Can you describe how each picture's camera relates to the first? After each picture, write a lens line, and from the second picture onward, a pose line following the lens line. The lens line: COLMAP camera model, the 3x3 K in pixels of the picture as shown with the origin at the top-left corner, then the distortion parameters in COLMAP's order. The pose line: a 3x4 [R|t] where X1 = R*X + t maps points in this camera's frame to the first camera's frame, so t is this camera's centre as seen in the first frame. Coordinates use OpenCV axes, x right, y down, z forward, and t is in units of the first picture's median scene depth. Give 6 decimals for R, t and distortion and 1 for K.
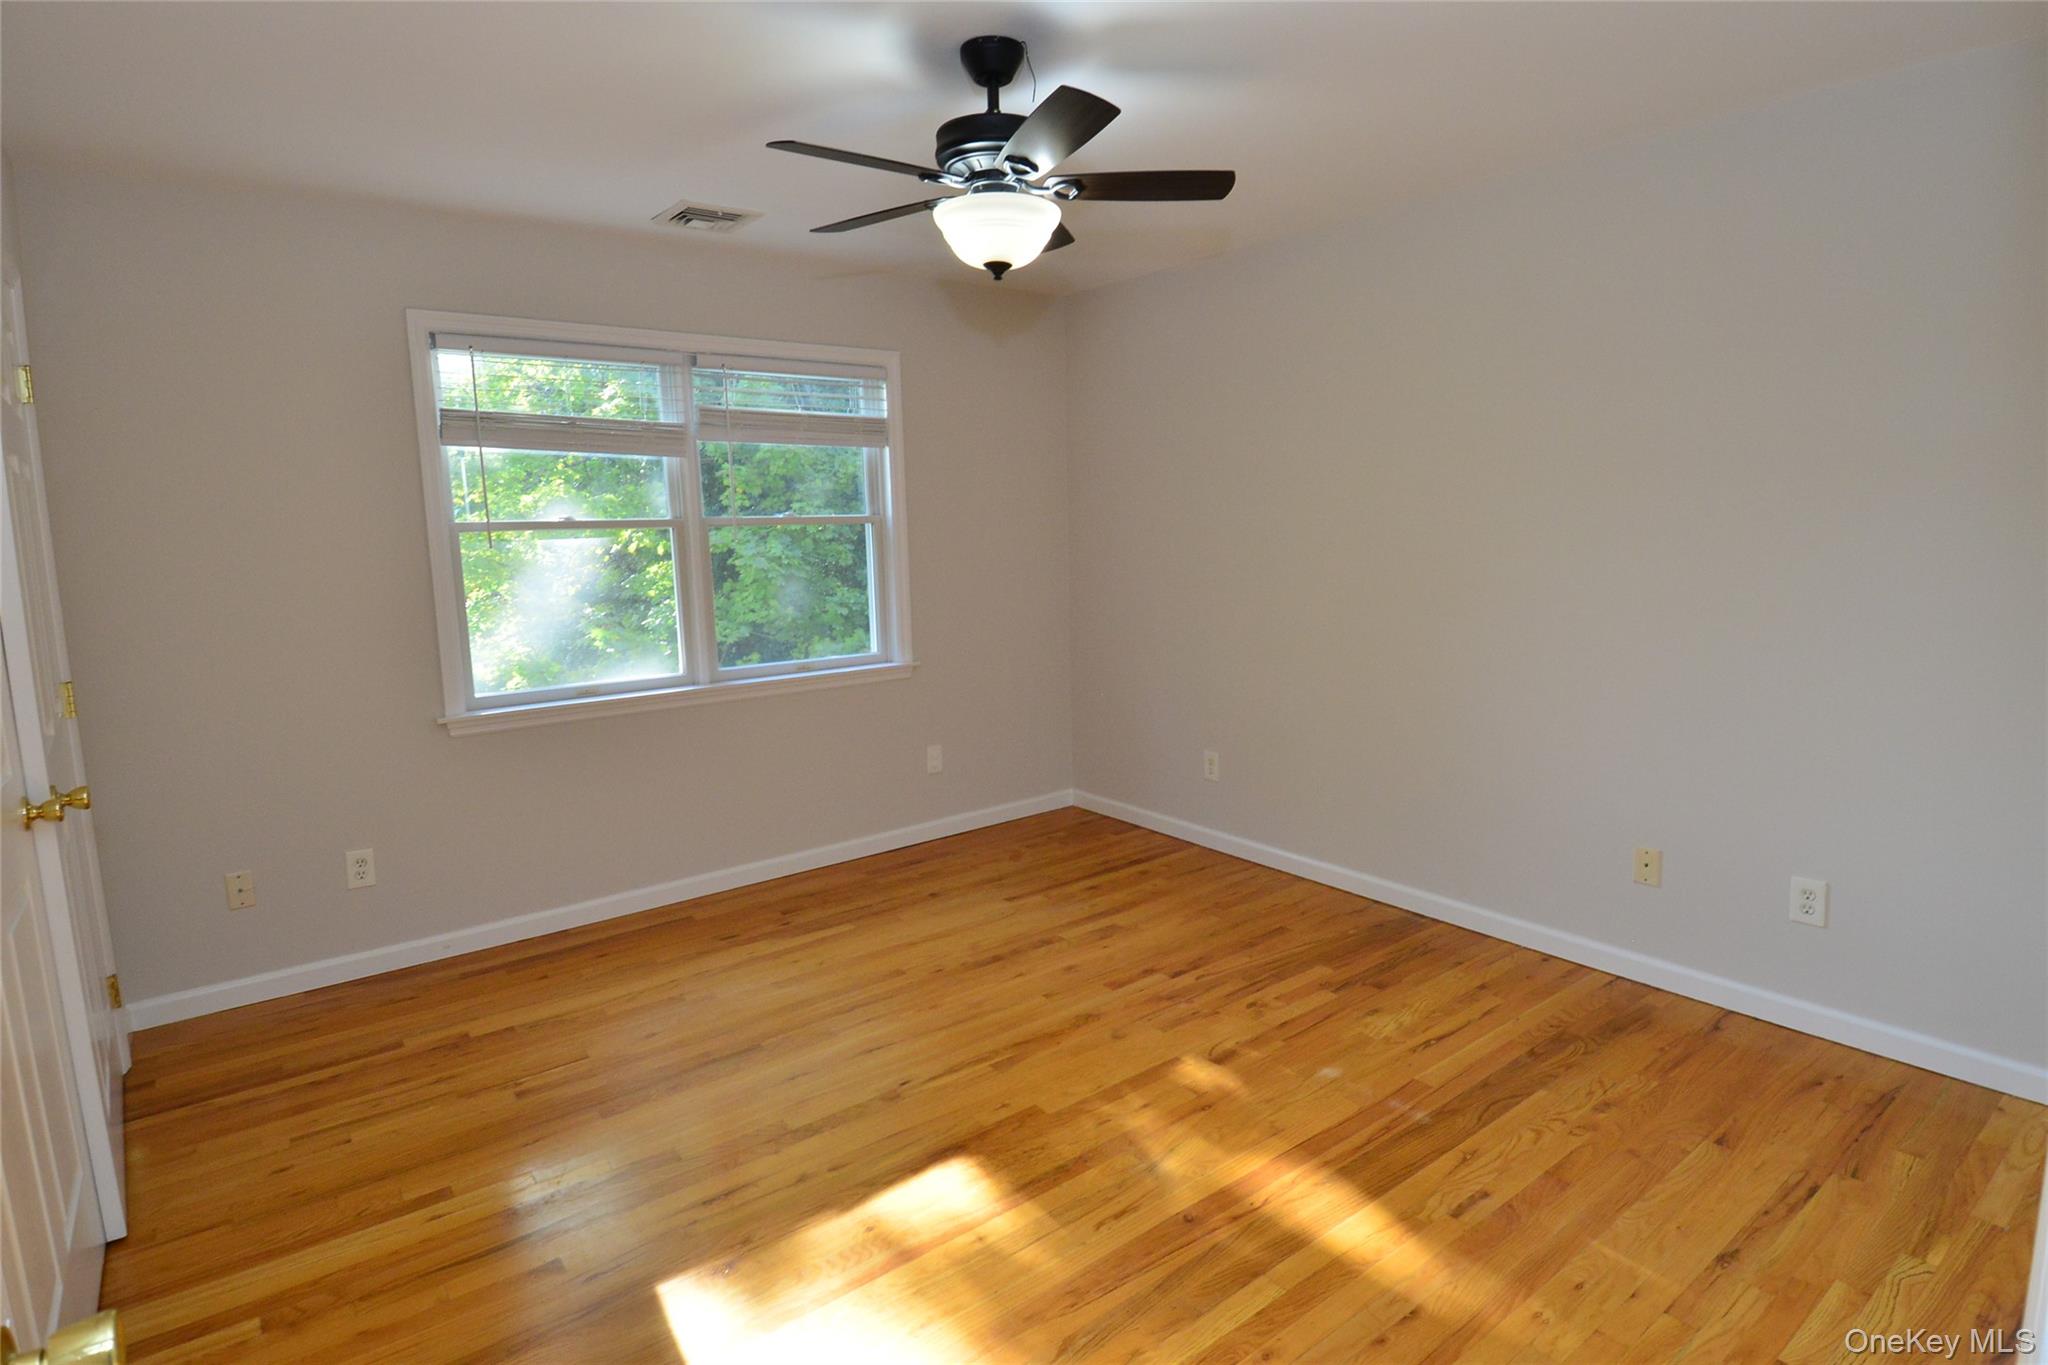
lens RADIAL K [[1058.9, 0, 1036.5], [0, 1058.9, 666.1], [0, 0, 1]] dist [0.031859, -0.038446]
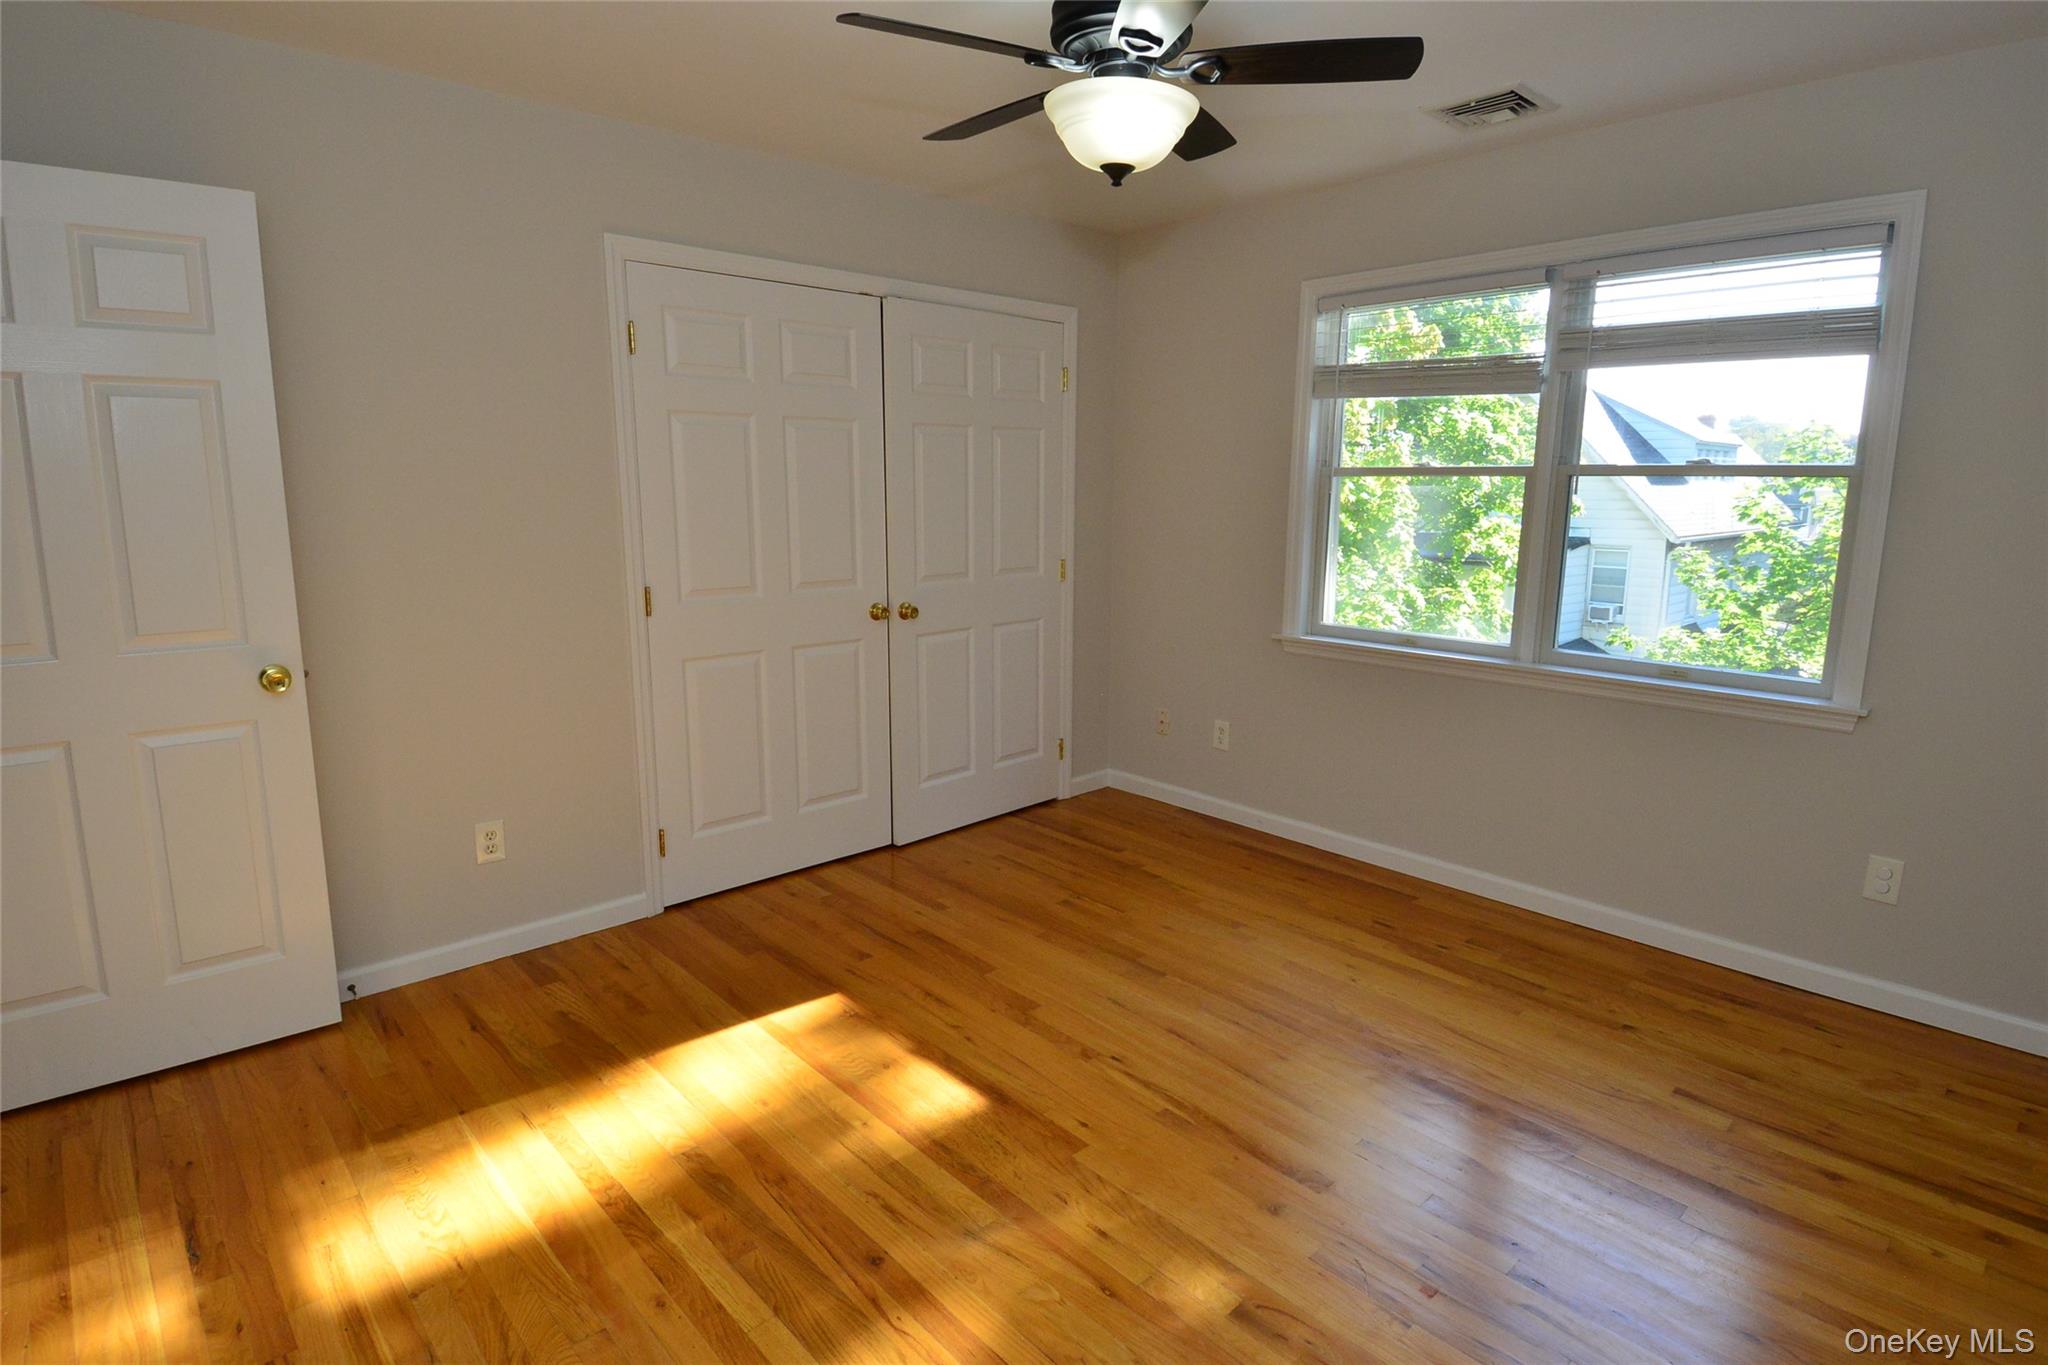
lens RADIAL K [[1058.9, 0, 1018.2], [0, 1058.9, 665.0], [0, 0, 1]] dist [0.031859, -0.038446]
pose [[0.080583, 0.200248, -0.976426, 0.612558], [-0.144054, 0.971667, 0.187384, -0.103313], [0.986283, 0.125558, 0.107147, 0.630361]]
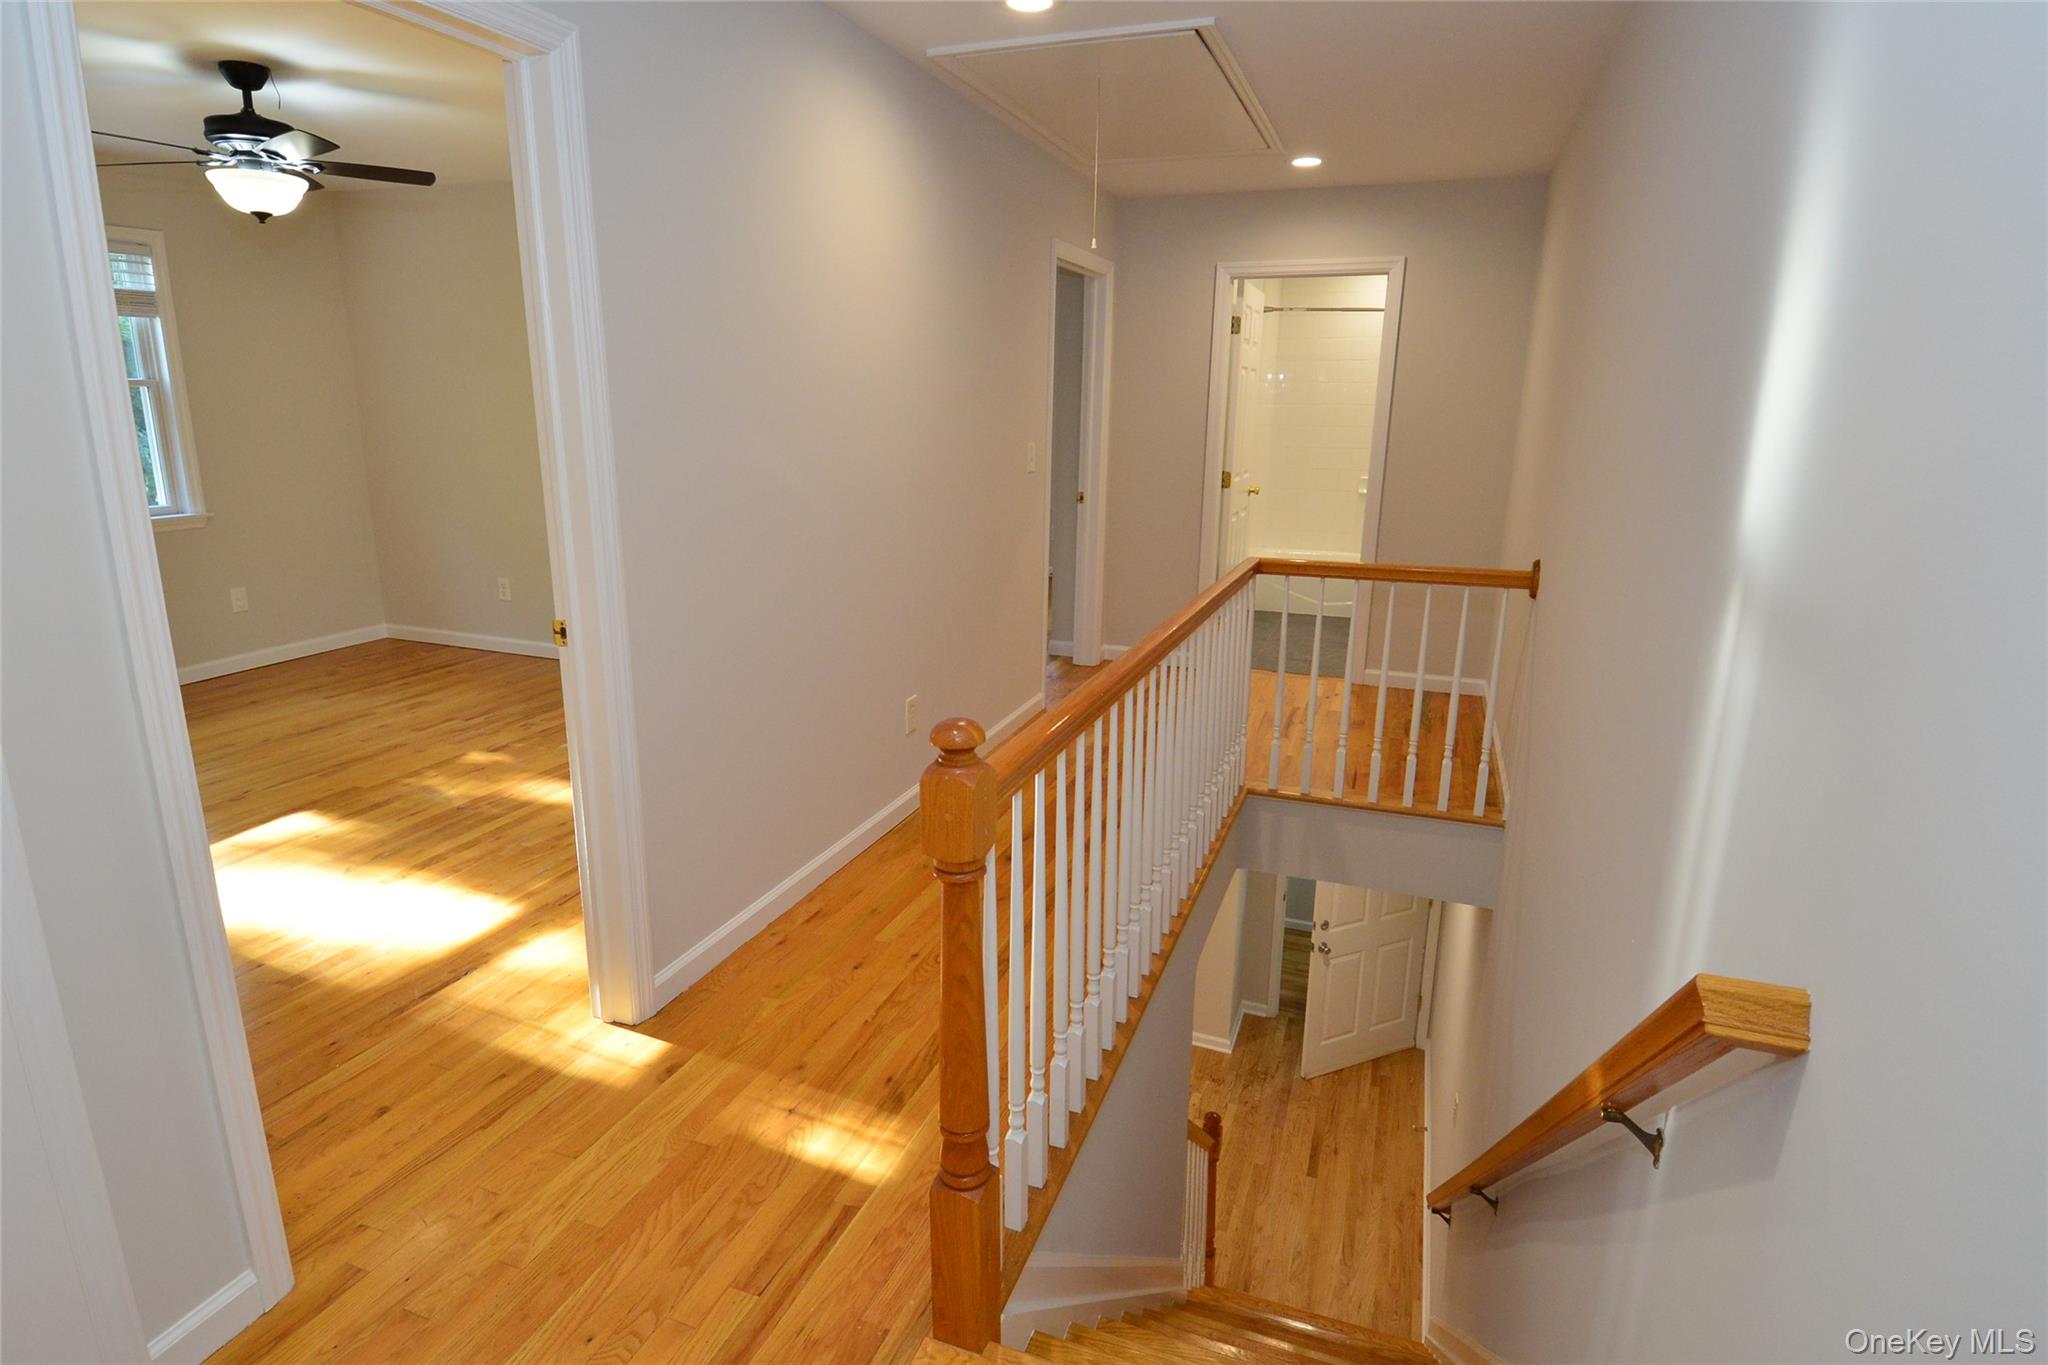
lens RADIAL K [[1058.9, 0, 1025.9], [0, 1058.9, 669.5], [0, 0, 1]] dist [0.031859, -0.038446]
pose [[0.848888, -0.091781, 0.520544, 0.027019], [0.034002, 0.992252, 0.119501, 0.078717], [-0.527479, -0.083743, 0.845431, -0.611738]]
